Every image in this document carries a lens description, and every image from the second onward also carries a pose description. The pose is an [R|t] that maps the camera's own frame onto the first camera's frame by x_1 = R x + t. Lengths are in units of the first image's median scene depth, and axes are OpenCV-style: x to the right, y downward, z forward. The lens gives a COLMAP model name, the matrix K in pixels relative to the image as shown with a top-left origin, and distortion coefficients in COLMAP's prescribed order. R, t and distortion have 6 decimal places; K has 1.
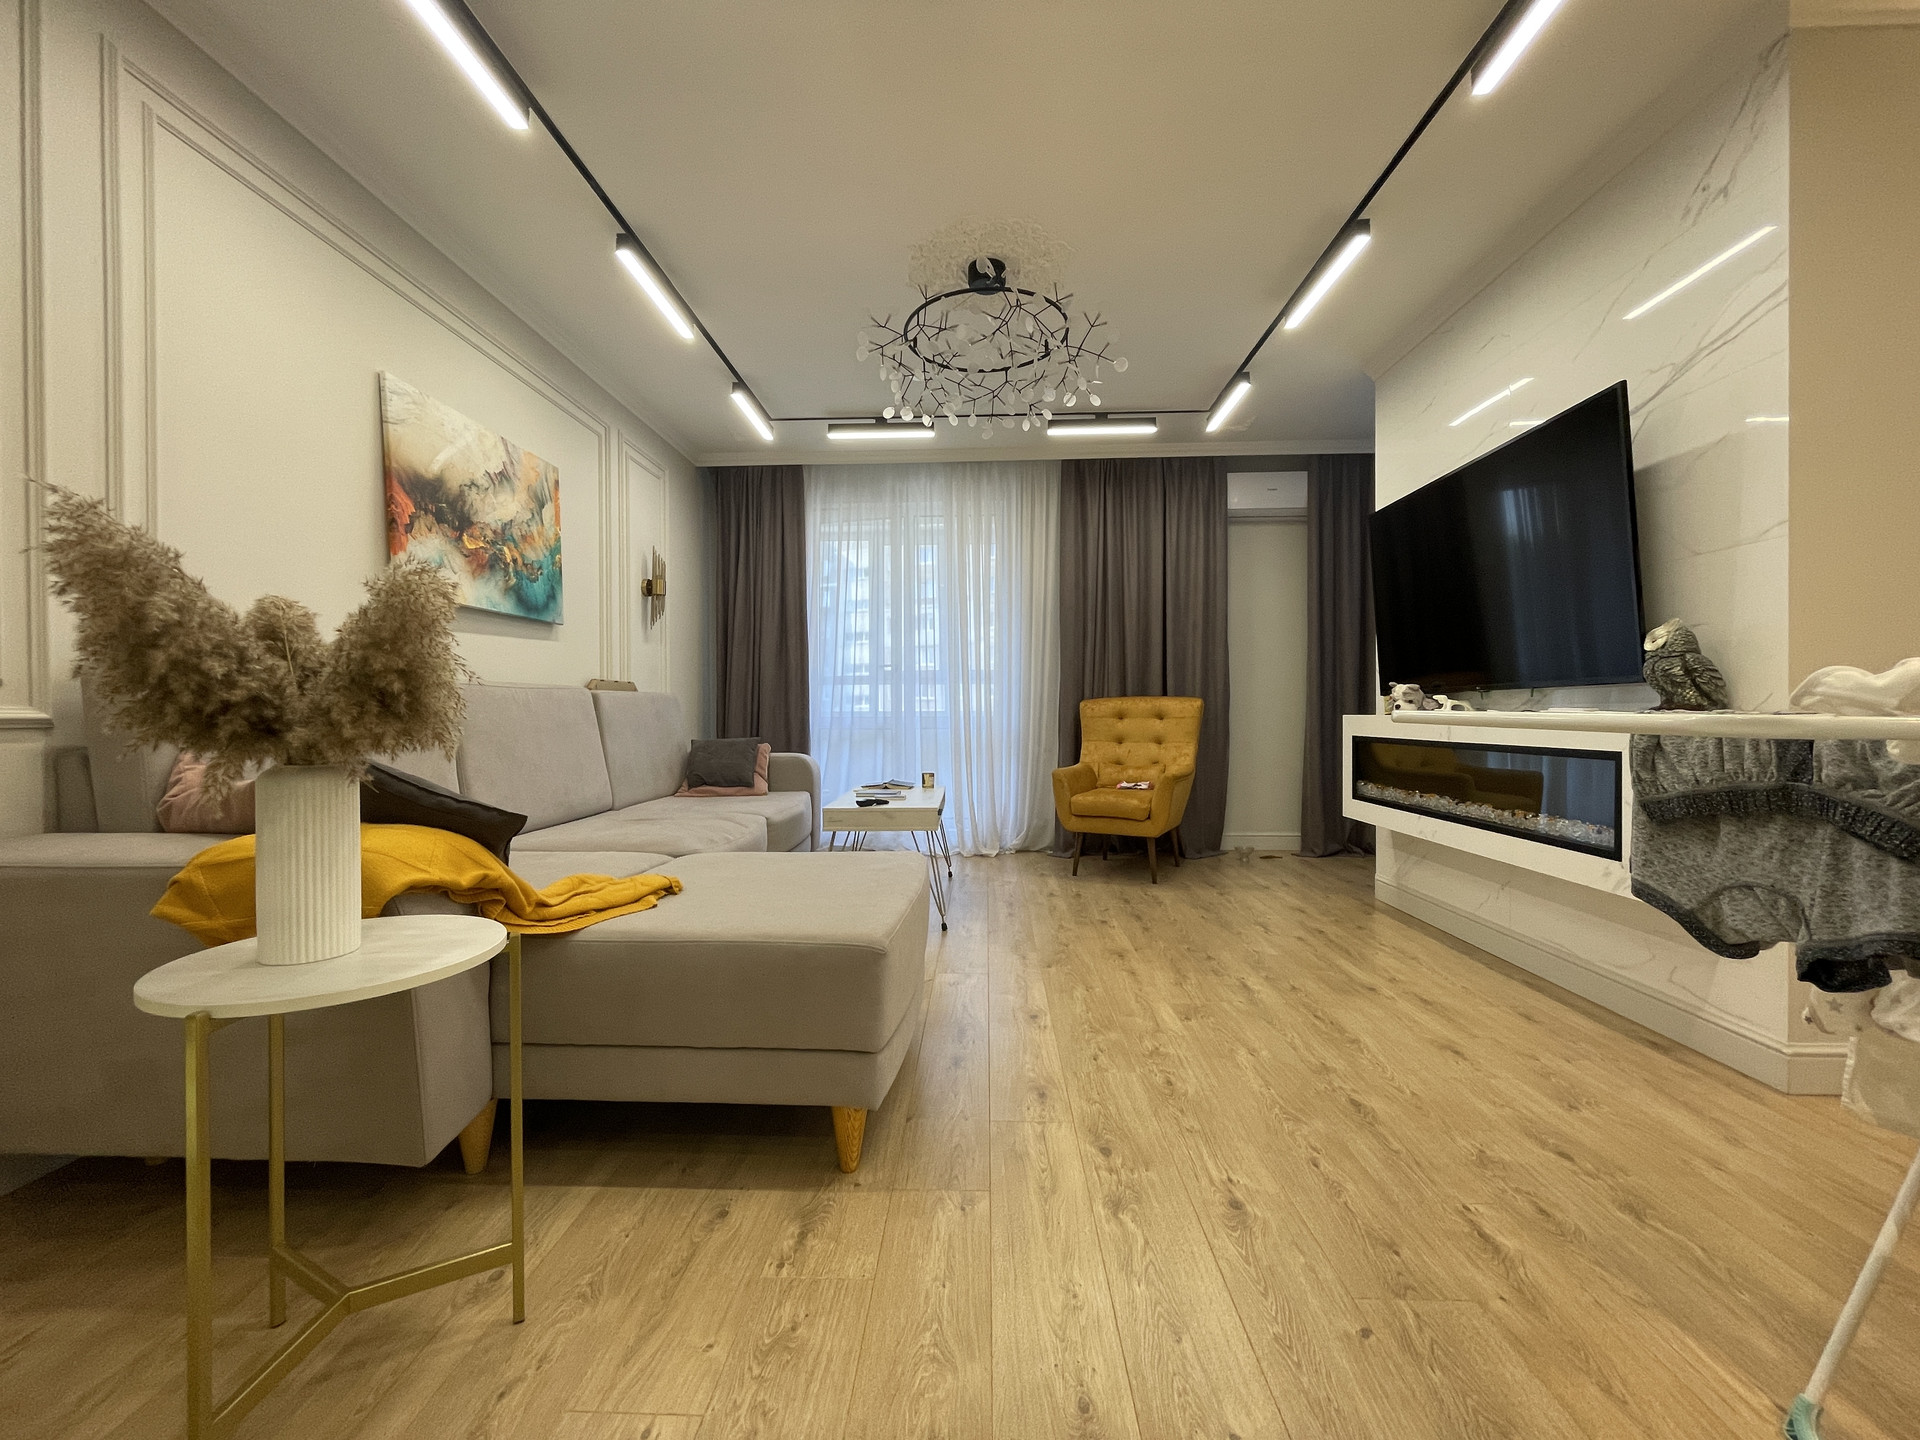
lens RADIAL K [[776.7, 0, 951.2], [0, 776.7, 718.2], [0, 0, 1]] dist [-0.003034, 0.000035]
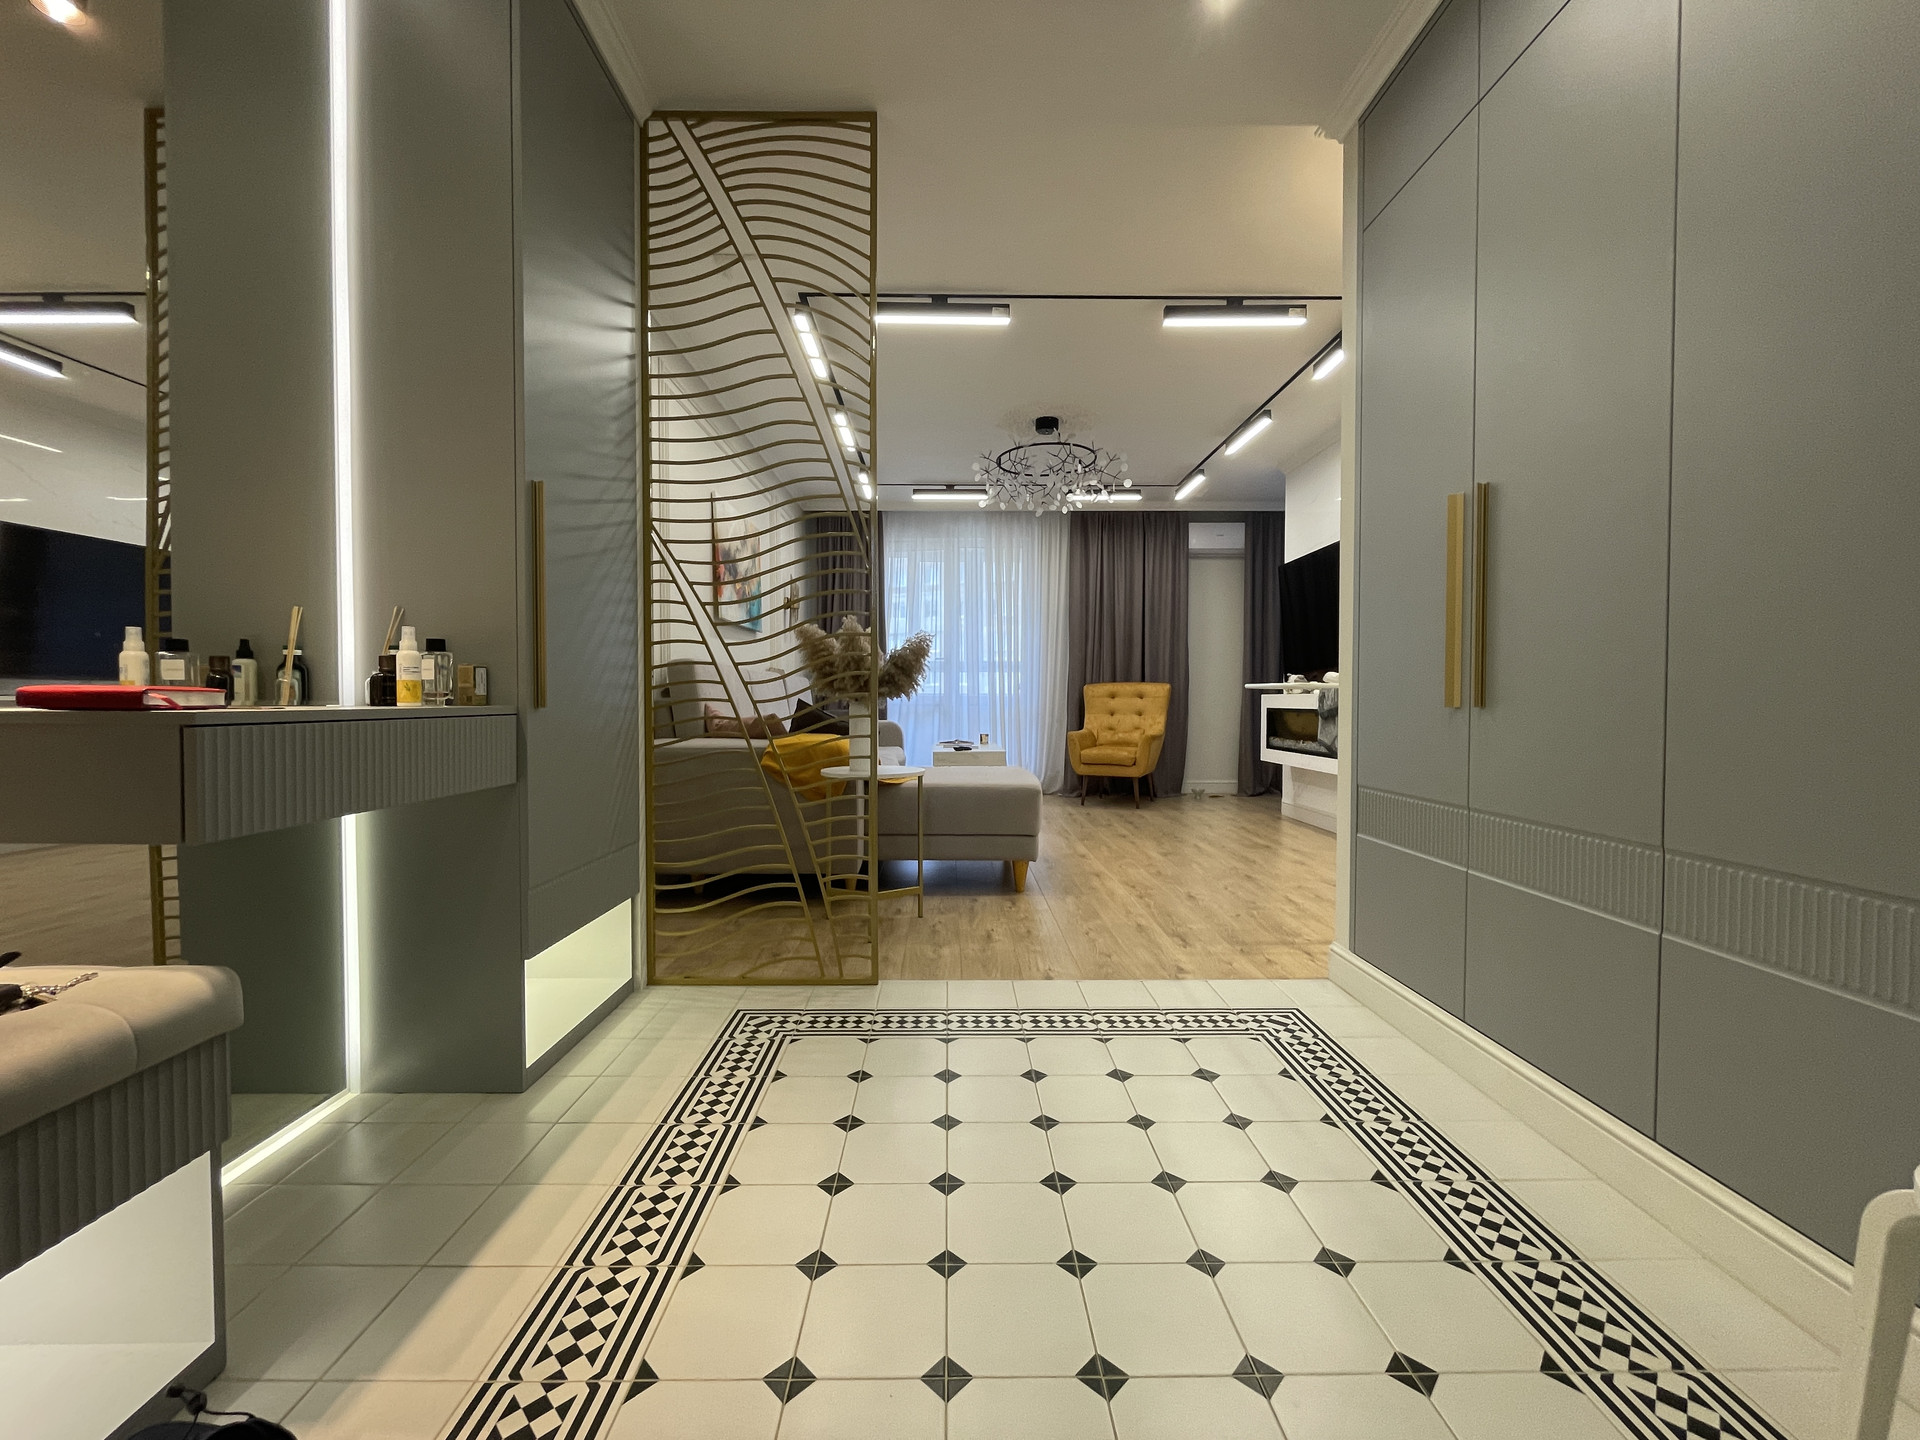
lens RADIAL K [[776.7, 0, 955.5], [0, 776.7, 716.1], [0, 0, 1]] dist [-0.003034, 0.000035]
pose [[0.998515, 0.003707, 0.054347, -0.197669], [-0.004435, 0.999902, 0.013284, 0.022636], [-0.054292, -0.013505, 0.998434, -0.540948]]
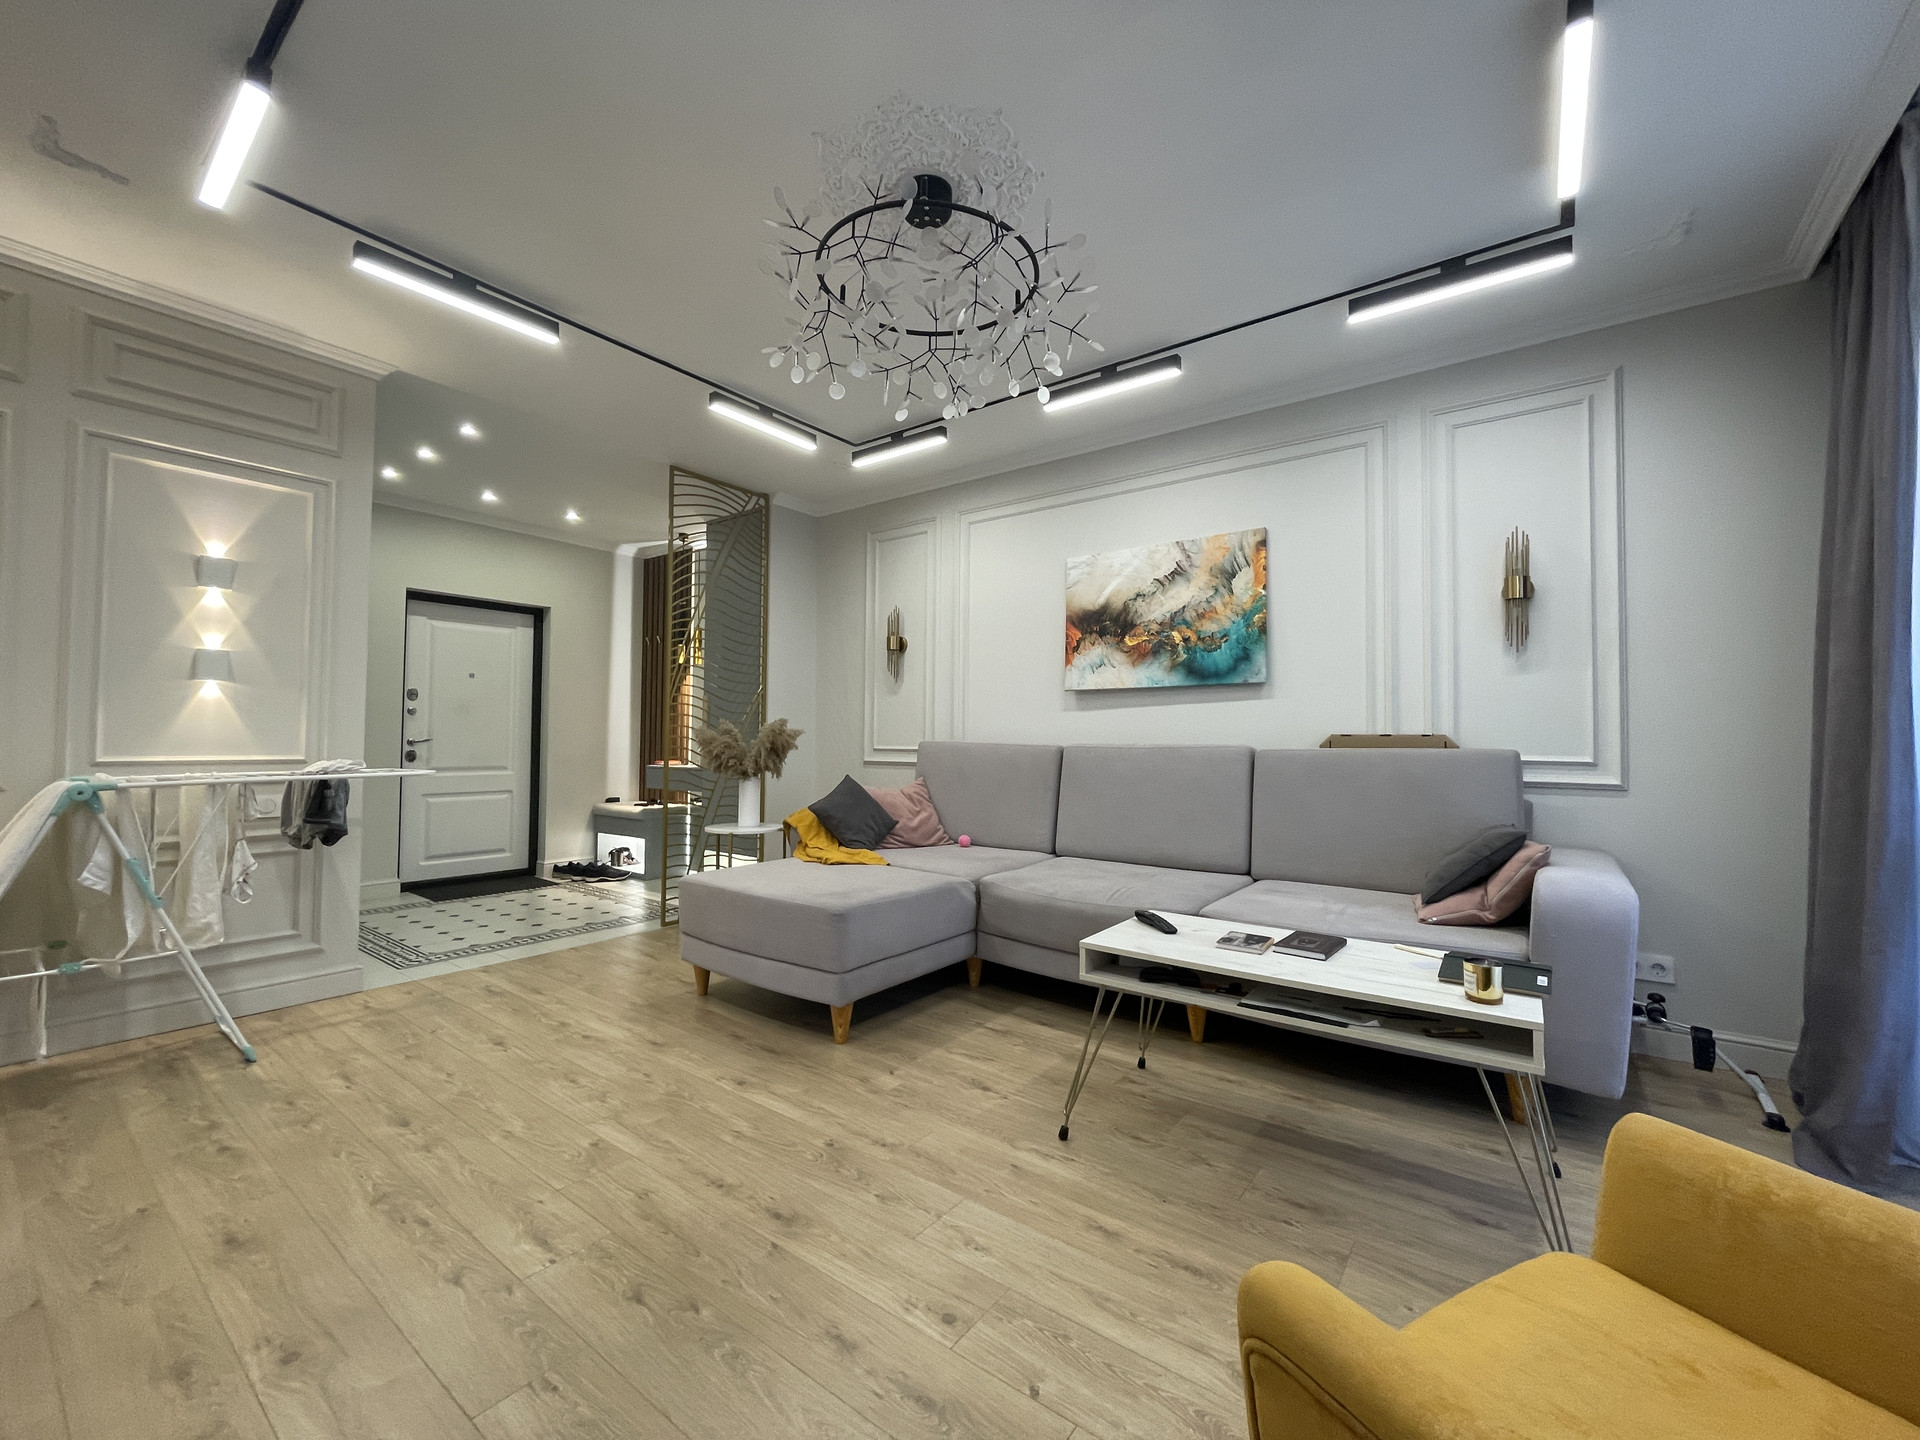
lens RADIAL K [[776.7, 0, 952.0], [0, 776.7, 723.8], [0, 0, 1]] dist [-0.003034, 0.000035]
pose [[-0.568923, -0.019573, -0.822158, 0.534346], [-0.012811, 0.999806, -0.014938, -0.047187], [0.822291, 0.002034, -0.569064, 1.219231]]
